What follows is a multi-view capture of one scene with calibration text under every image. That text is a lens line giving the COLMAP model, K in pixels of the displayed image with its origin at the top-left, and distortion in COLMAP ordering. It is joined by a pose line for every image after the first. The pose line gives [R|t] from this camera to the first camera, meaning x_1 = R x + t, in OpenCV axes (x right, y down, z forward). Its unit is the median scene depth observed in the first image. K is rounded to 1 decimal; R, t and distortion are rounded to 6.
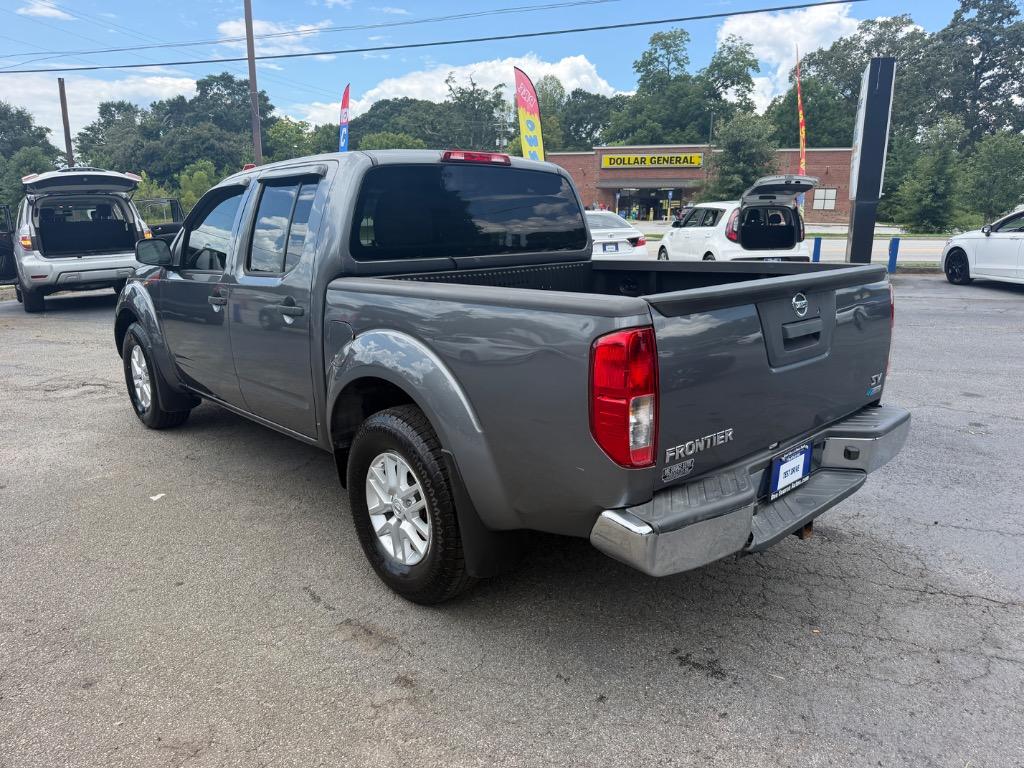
lens RADIAL K [[792.0, 0, 492.6], [0, 792.0, 382.9], [0, 0, 1]] dist [0.023562, -0.036895]
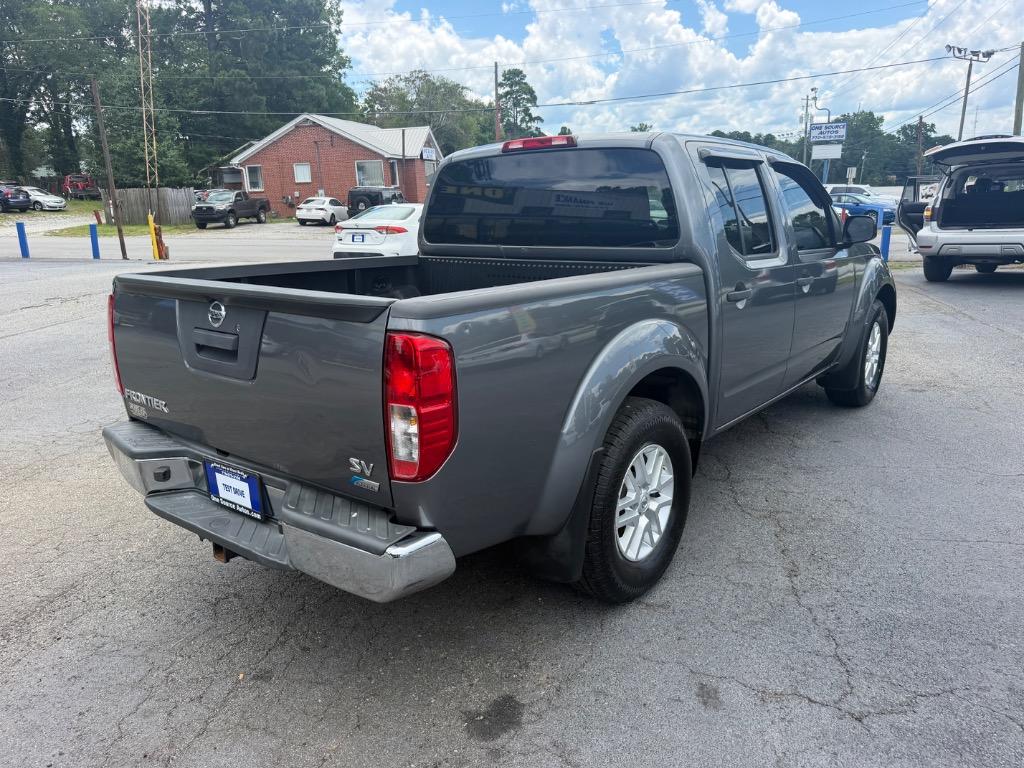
lens RADIAL K [[792.0, 0, 492.6], [0, 792.0, 382.9], [0, 0, 1]] dist [0.023562, -0.036895]
pose [[0.084286, 0.216700, -0.972593, 0.894996], [-0.167628, 0.965239, 0.200535, -0.174356], [0.982241, 0.146131, 0.117681, 0.813239]]
